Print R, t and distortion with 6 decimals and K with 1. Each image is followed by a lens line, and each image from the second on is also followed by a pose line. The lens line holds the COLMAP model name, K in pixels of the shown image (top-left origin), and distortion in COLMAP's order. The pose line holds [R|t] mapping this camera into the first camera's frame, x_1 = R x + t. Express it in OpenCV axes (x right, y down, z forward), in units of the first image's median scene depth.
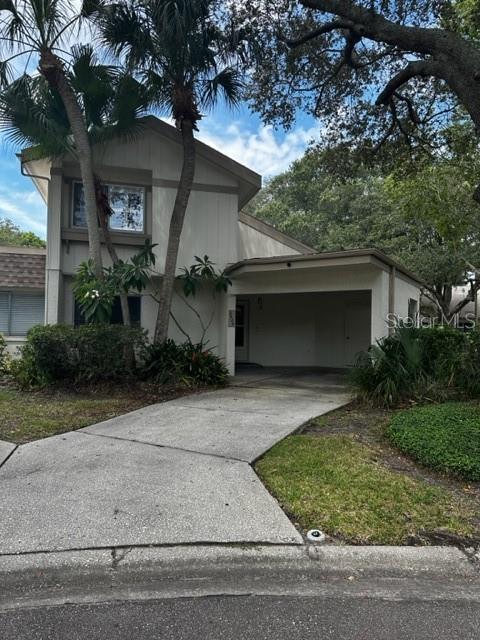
lens RADIAL K [[450.2, 0, 240.3], [0, 450.2, 315.4], [0, 0, 1]] dist [0.023690, -0.038239]
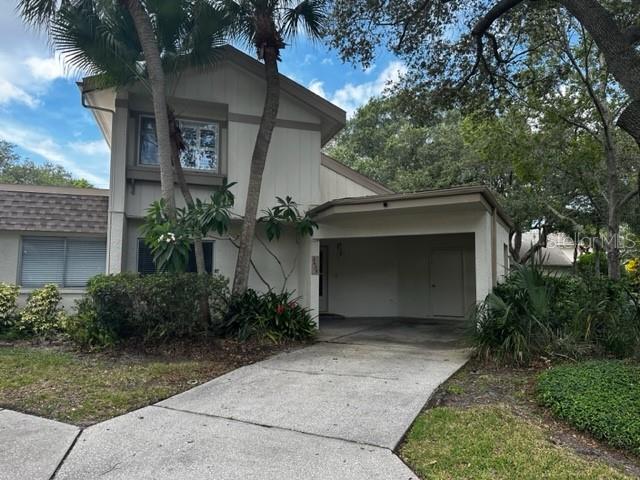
lens RADIAL K [[450.2, 0, 319.9], [0, 450.2, 241.9], [0, 0, 1]] dist [0.023690, -0.038239]
pose [[0.998590, -0.005352, 0.052817, -0.065923], [0.007956, 0.998757, -0.049206, 0.004225], [-0.052488, 0.049556, 0.997391, 0.101156]]
